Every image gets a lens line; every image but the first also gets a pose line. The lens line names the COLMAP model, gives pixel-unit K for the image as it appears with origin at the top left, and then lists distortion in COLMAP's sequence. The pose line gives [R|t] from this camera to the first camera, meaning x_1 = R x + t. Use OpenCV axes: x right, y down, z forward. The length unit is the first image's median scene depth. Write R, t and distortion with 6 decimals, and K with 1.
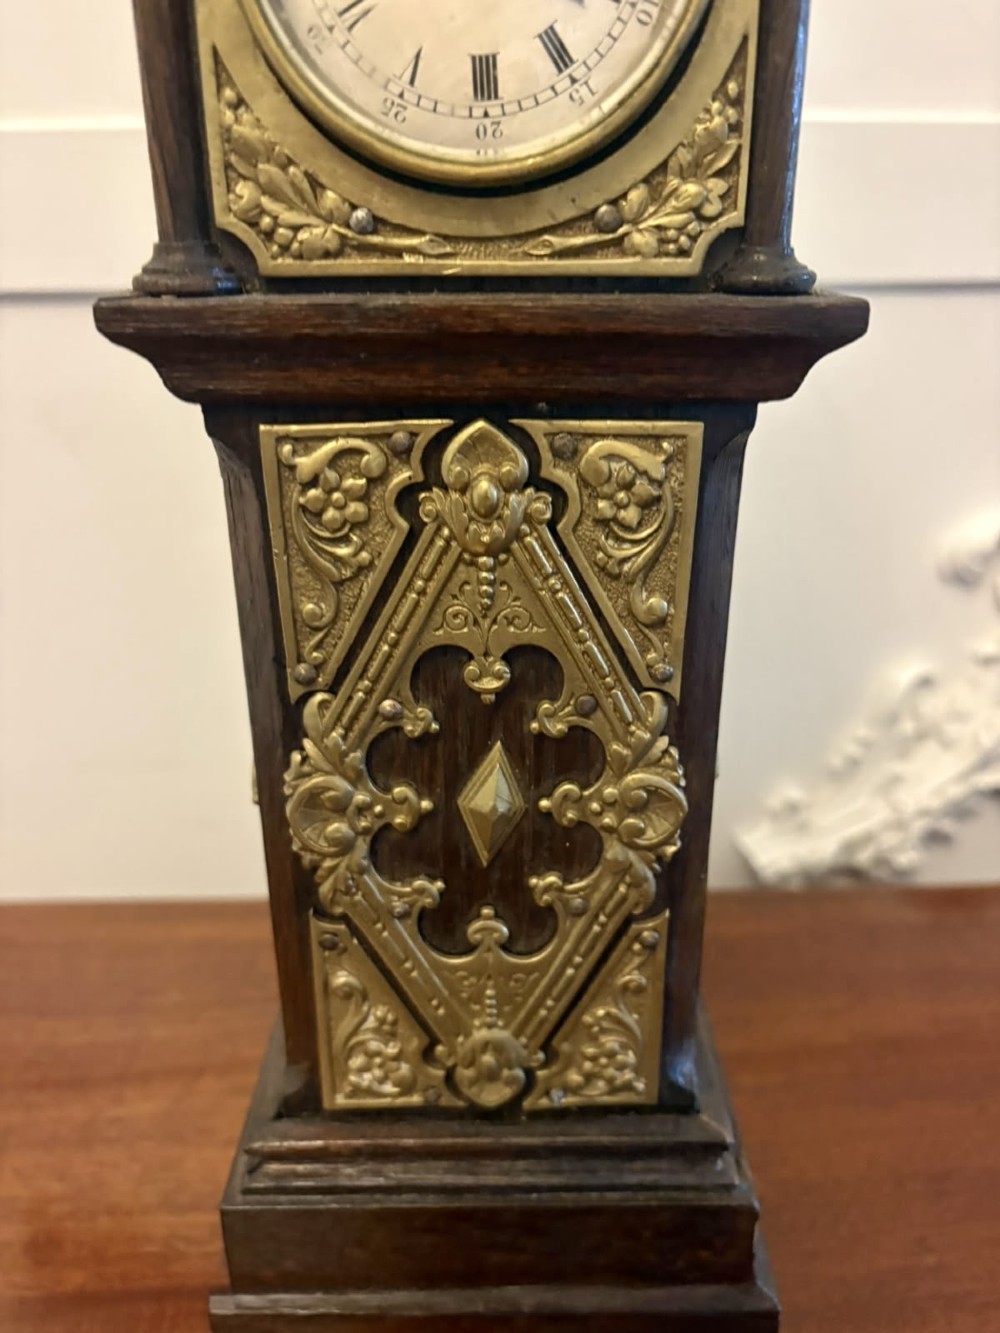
lens RADIAL K [[1028.4, 0, 523.5], [0, 1028.4, 663.7], [0, 0, 1]] dist [0.009437, -0.027073]
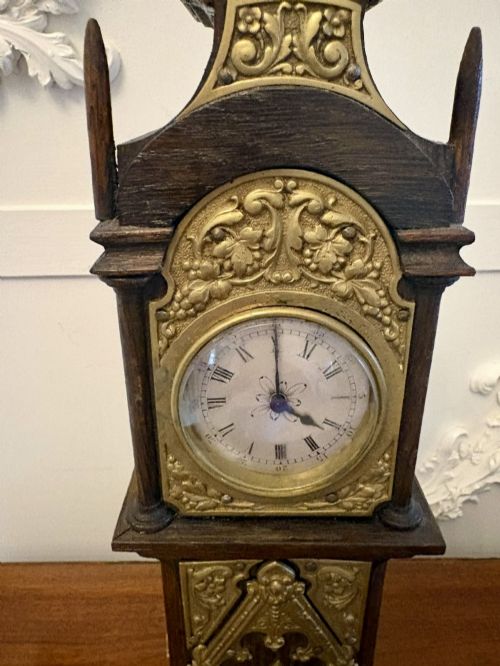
lens RADIAL K [[513.8, 0, 263.2], [0, 513.8, 294.2], [0, 0, 1]] dist [0.009437, -0.027073]
pose [[0.999983, 0.005344, 0.002381, -0.064348], [-0.005347, 0.999985, 0.001200, -0.727867], [-0.002375, -0.001212, 0.999996, -0.128784]]
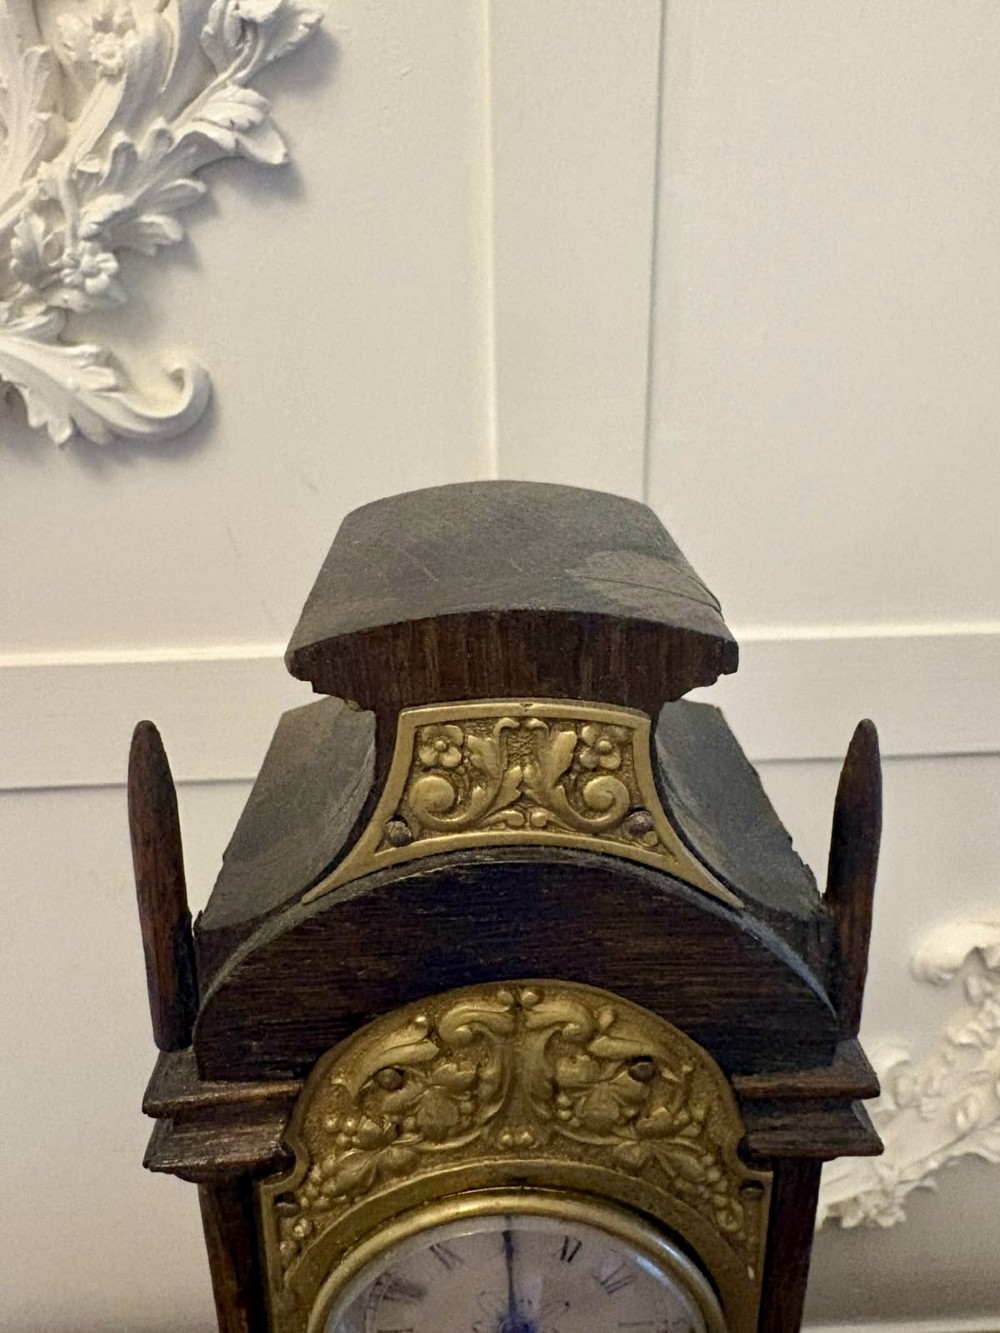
lens RADIAL K [[1028.4, 0, 523.7], [0, 1028.4, 590.4], [0, 0, 1]] dist [0.009437, -0.027073]
pose [[0.999724, -0.011950, 0.020230, -0.038830], [0.012781, 0.999058, -0.041477, -1.157412], [-0.019715, 0.041724, 0.998935, -0.176391]]
